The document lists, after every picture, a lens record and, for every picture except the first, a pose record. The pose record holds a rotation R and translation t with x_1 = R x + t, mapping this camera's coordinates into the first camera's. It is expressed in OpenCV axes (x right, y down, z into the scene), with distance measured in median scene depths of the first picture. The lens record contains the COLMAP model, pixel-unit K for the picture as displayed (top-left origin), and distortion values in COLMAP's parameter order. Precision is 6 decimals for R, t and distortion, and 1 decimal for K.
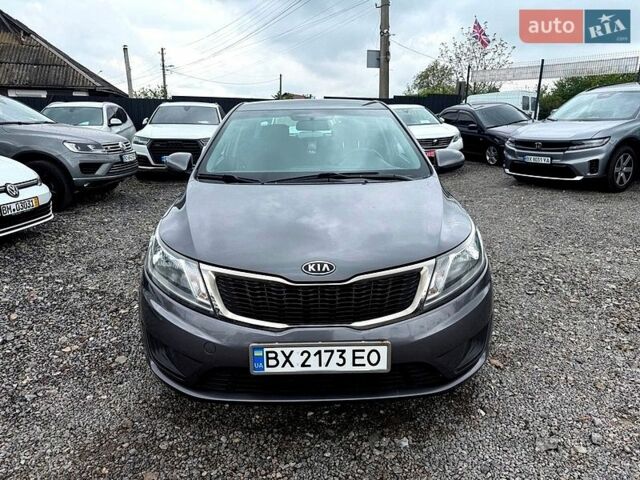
lens RADIAL K [[456.6, 0, 317.3], [0, 456.6, 195.3], [0, 0, 1]] dist [0.054376, -0.082267]
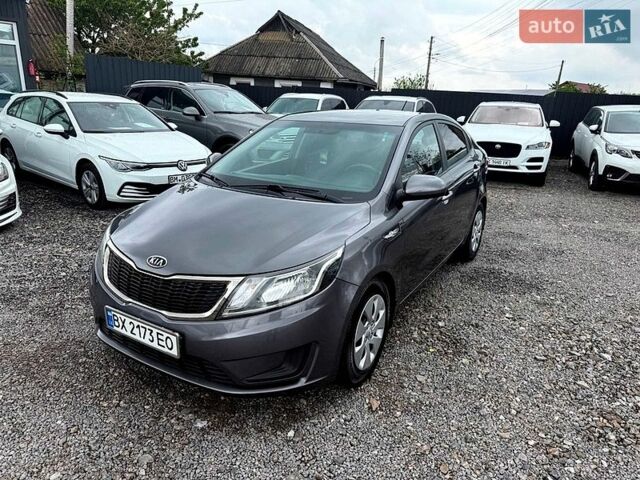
lens RADIAL K [[456.6, 0, 317.3], [0, 456.6, 195.3], [0, 0, 1]] dist [0.054376, -0.082267]
pose [[0.849342, 0.141013, -0.508659, 0.890931], [-0.127925, 0.989917, 0.060825, -0.139098], [0.512107, 0.013409, 0.858817, 0.128746]]
